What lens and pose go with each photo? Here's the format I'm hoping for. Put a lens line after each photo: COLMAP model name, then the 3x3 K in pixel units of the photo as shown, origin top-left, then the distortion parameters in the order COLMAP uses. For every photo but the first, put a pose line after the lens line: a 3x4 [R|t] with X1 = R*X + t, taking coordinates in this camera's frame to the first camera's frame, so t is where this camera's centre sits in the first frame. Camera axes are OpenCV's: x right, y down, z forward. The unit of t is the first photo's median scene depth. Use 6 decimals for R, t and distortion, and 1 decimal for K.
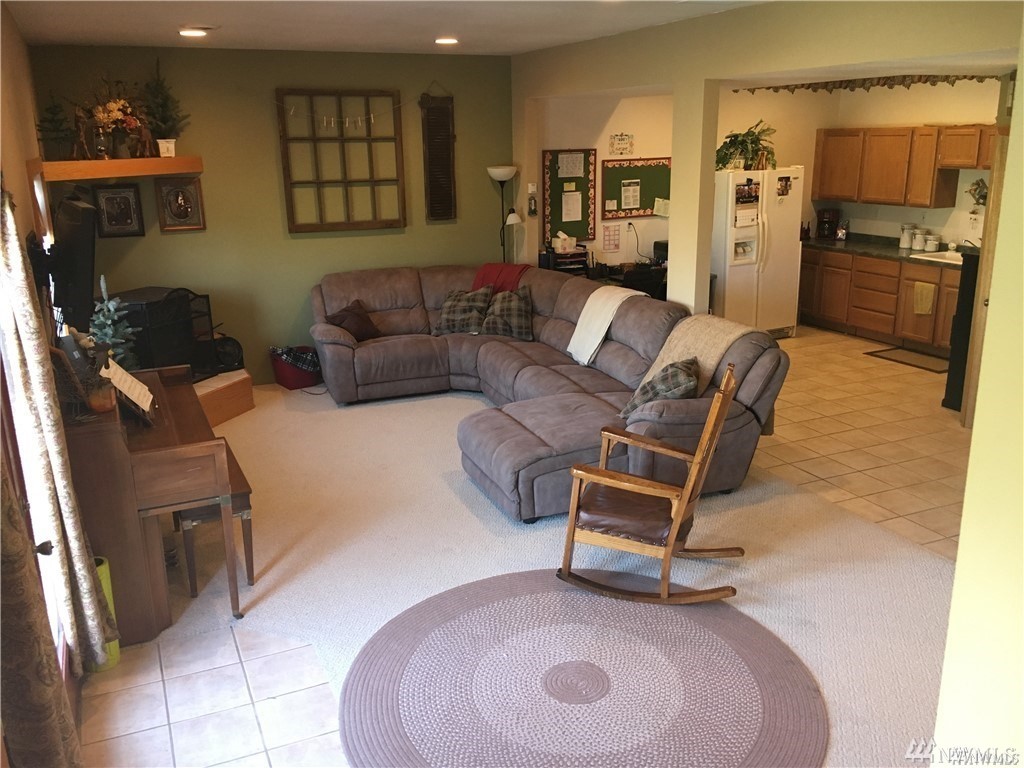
lens RADIAL K [[874.3, 0, 507.0], [0, 874.3, 385.5], [0, 0, 1]] dist [0.072237, -0.102057]
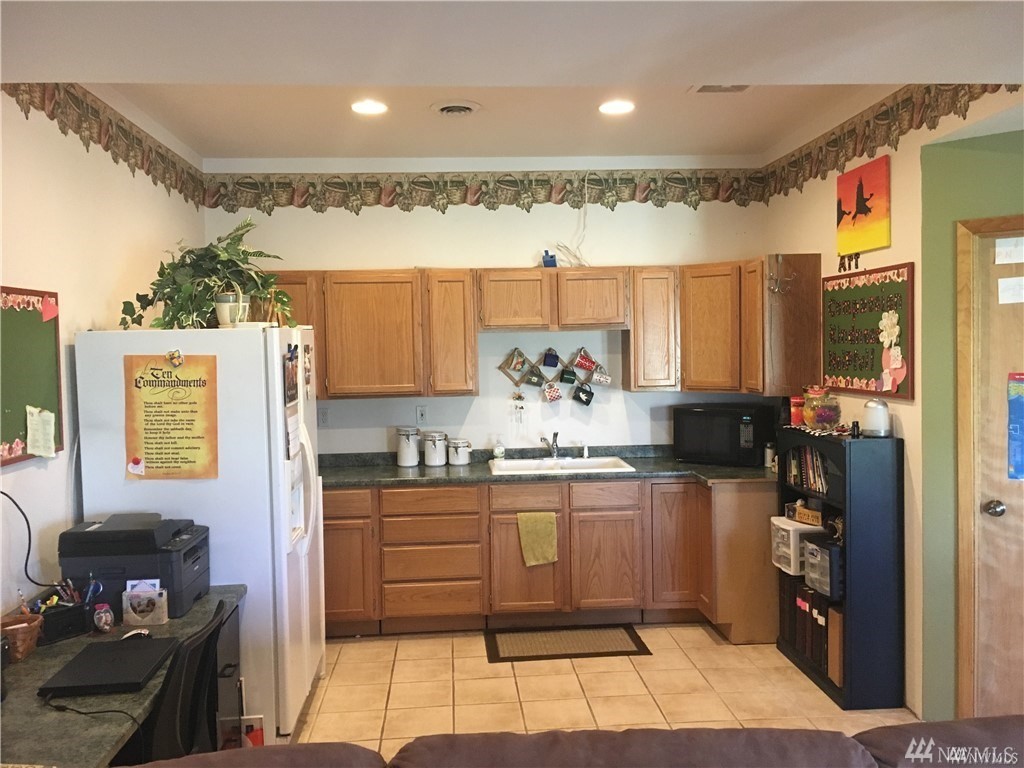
lens RADIAL K [[874.3, 0, 509.9], [0, 874.3, 383.1], [0, 0, 1]] dist [0.072237, -0.102057]
pose [[0.349538, -0.027908, 0.936506, -0.084836], [0.271355, 0.959731, -0.072679, -0.157521], [-0.896766, 0.279530, 0.343036, 0.766172]]
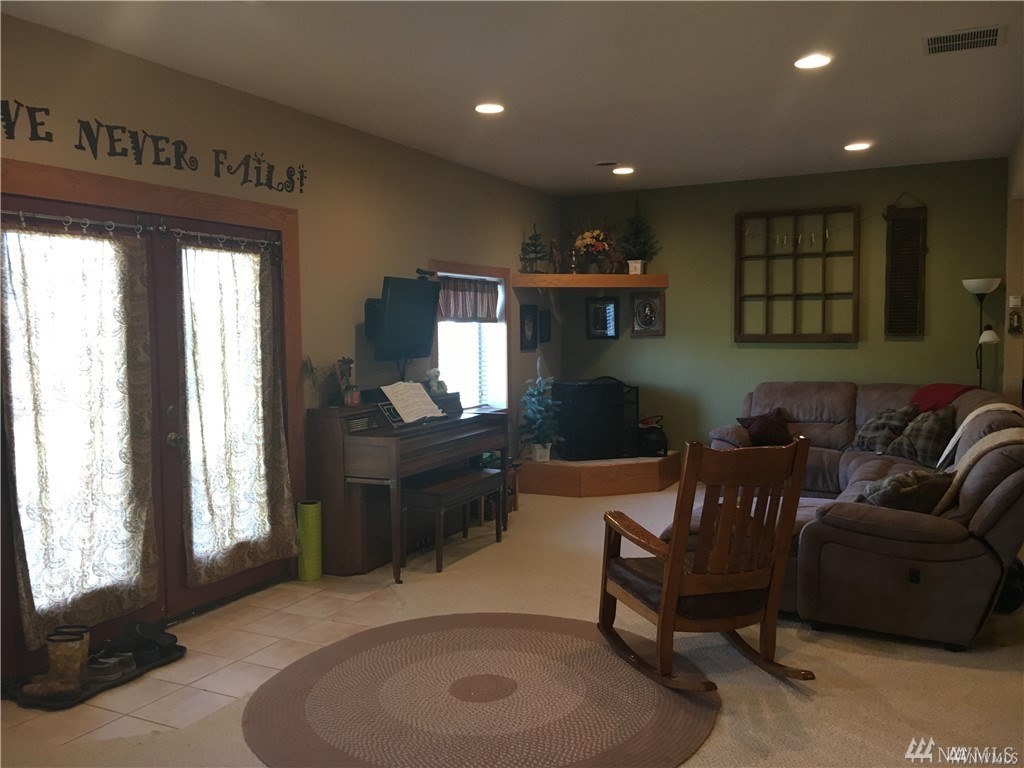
lens RADIAL K [[874.3, 0, 507.6], [0, 874.3, 383.2], [0, 0, 1]] dist [0.072237, -0.102057]
pose [[0.628743, 0.058522, -0.775408, 0.367568], [-0.211626, 0.972404, -0.098208, 0.034860], [0.748262, 0.225845, 0.623777, 0.122429]]
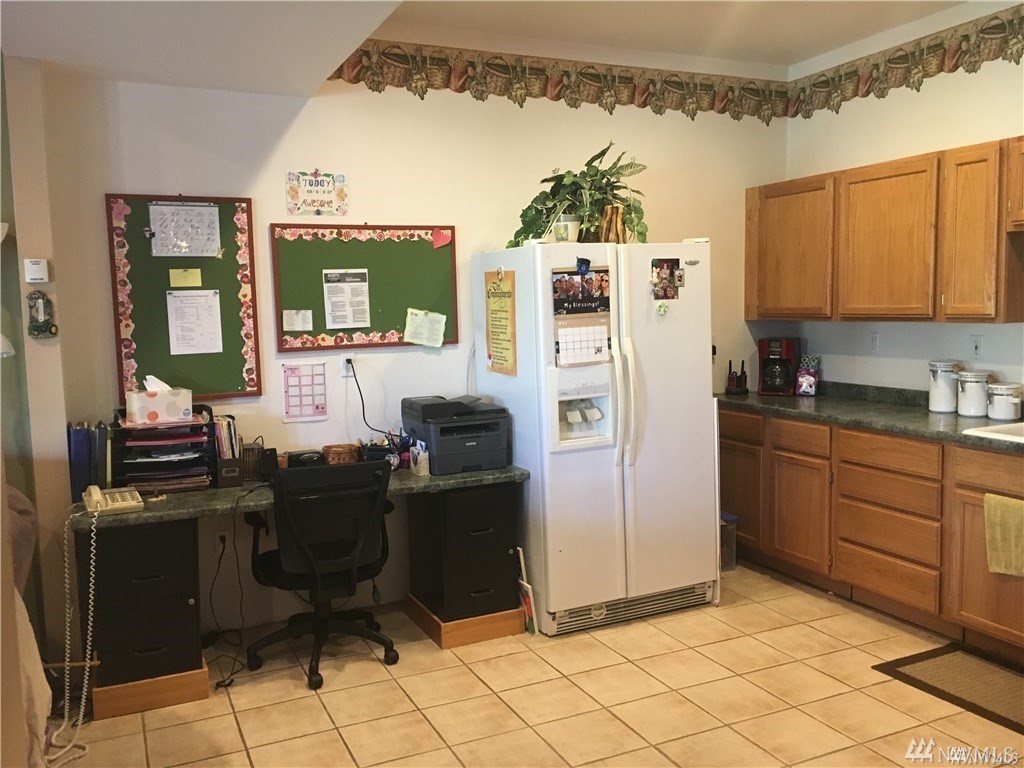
lens RADIAL K [[874.3, 0, 511.6], [0, 874.3, 381.4], [0, 0, 1]] dist [0.072237, -0.102057]
pose [[0.999967, -0.005421, 0.006096, 0.236483], [0.006457, 0.982644, -0.185389, -0.092441], [-0.004985, 0.185422, 0.982646, 0.578048]]
